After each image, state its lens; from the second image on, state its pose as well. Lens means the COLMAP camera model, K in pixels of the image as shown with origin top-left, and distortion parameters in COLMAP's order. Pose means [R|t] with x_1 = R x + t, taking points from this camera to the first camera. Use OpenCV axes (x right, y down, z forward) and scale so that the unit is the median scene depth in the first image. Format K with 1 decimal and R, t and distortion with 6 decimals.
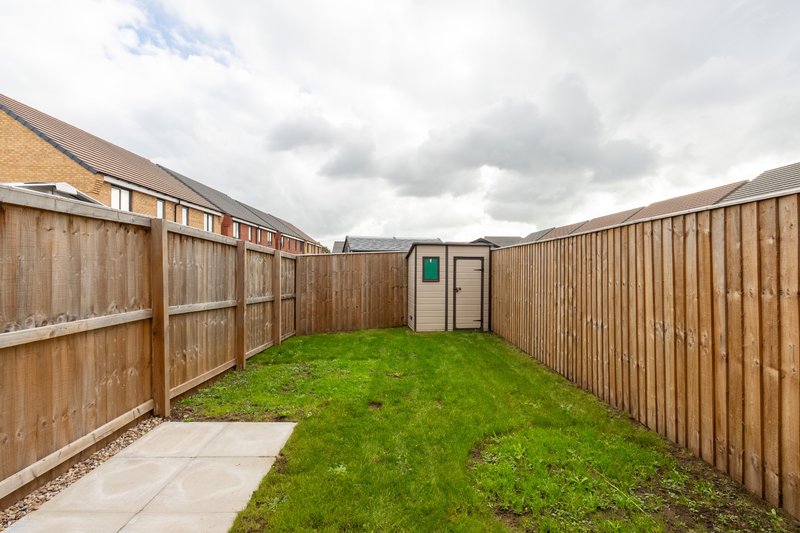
lens RADIAL K [[377.8, 0, 400.0], [0, 377.8, 266.5], [0, 0, 1]] dist [0.001135, 0.000550]
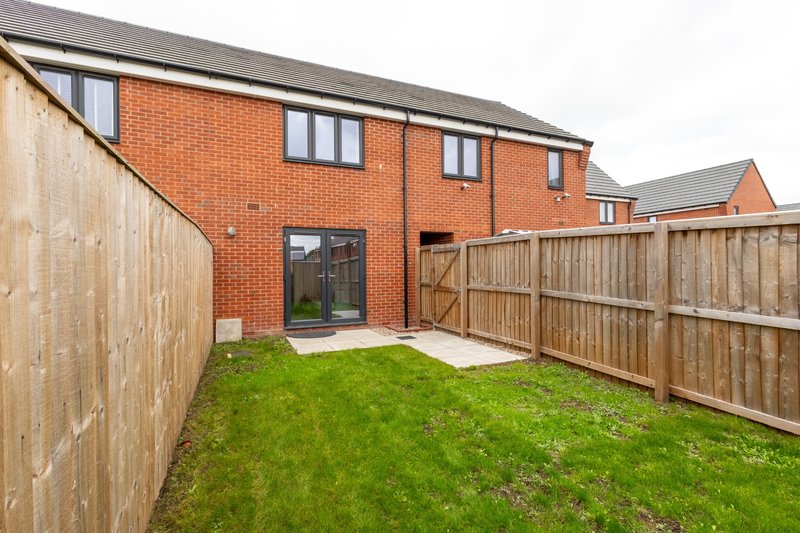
lens RADIAL K [[370.8, 0, 400.0], [0, 370.8, 266.5], [0, 0, 1]] dist [0.002580, 0.000839]
pose [[-0.937966, 0.001401, -0.346726, 0.517626], [0.005392, 0.999930, -0.010544, 0.033721], [0.346687, -0.011760, -0.937907, 2.698561]]
